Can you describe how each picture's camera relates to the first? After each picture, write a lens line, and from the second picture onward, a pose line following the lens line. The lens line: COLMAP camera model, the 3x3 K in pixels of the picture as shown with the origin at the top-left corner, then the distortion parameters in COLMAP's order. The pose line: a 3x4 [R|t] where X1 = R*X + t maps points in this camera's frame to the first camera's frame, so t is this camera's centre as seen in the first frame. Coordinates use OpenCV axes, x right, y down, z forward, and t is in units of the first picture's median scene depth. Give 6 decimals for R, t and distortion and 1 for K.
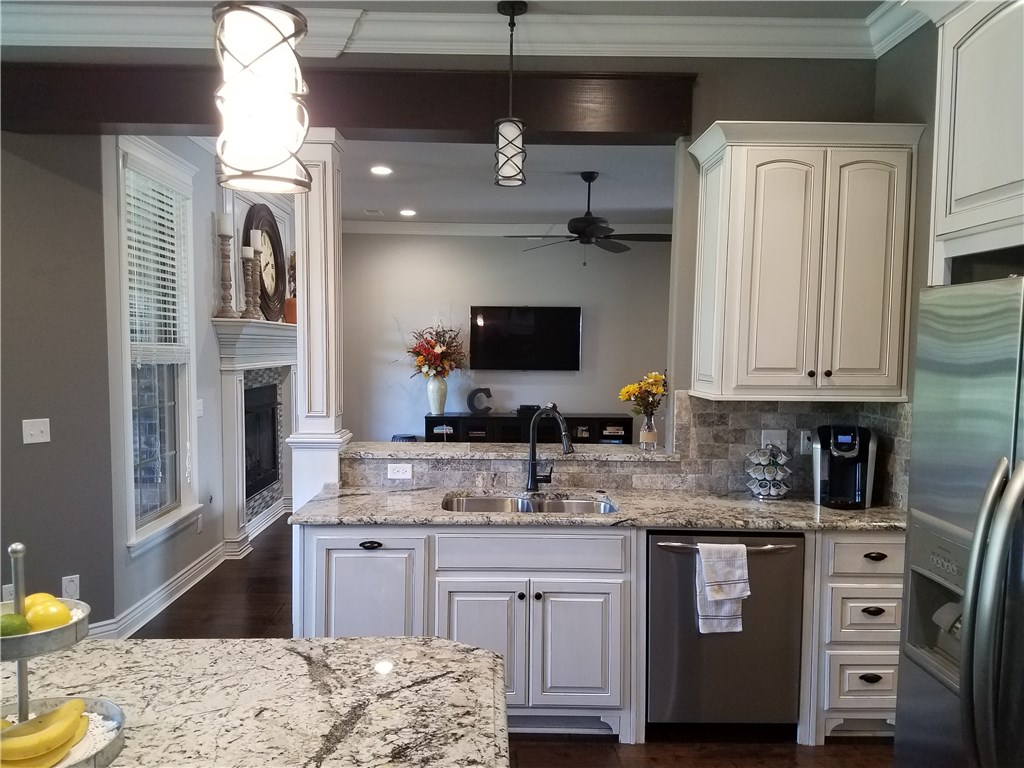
lens RADIAL K [[765.9, 0, 515.1], [0, 765.9, 412.8], [0, 0, 1]] dist [0.219008, -0.400099]
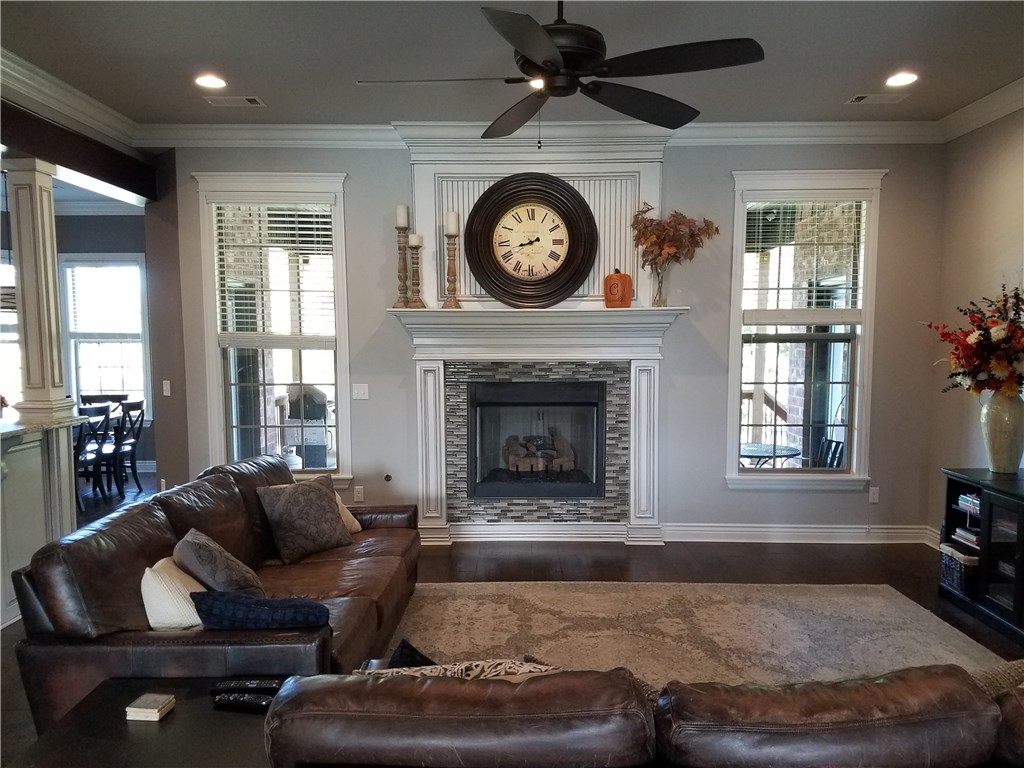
lens RADIAL K [[773.5, 0, 508.5], [0, 773.5, 411.5], [0, 0, 1]] dist [0.180854, -0.283485]
pose [[-0.041790, 0.083143, -0.995661, 0.404672], [-0.083329, 0.992770, 0.086399, -0.053109], [0.995645, 0.086578, -0.034559, 0.718082]]
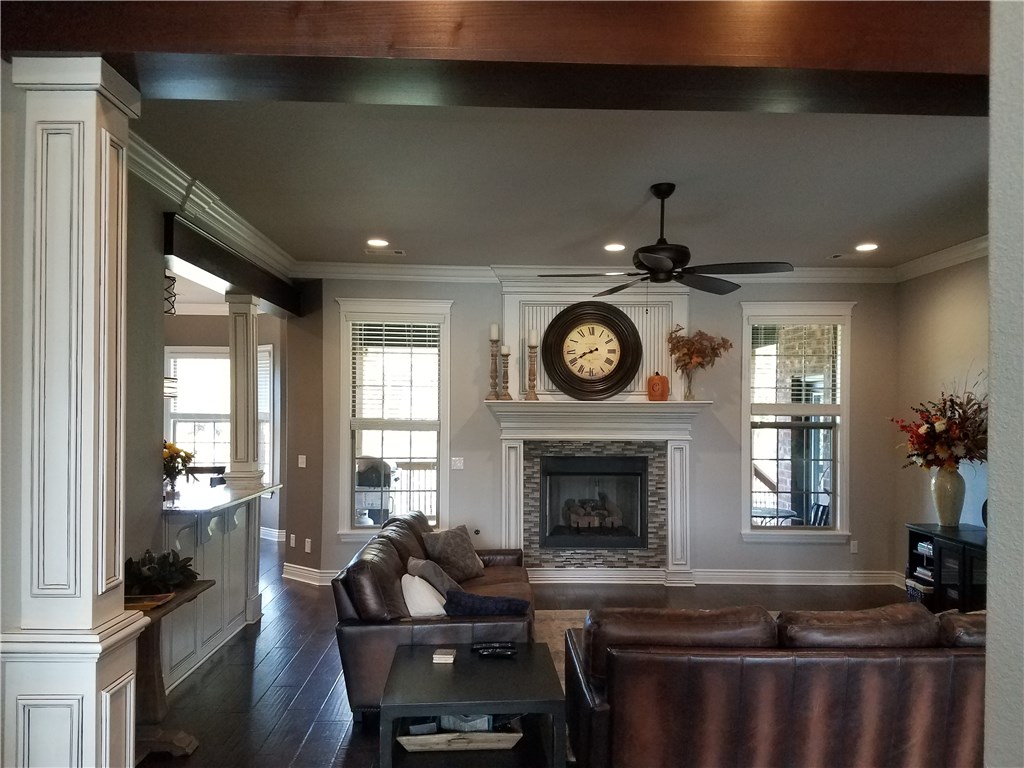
lens RADIAL K [[765.9, 0, 515.1], [0, 765.9, 412.8], [0, 0, 1]] dist [0.219008, -0.400099]
pose [[0.003744, -0.006814, -0.999970, 0.584608], [-0.090757, 0.995848, -0.007126, -0.057166], [0.995866, 0.090781, 0.003110, 0.626086]]
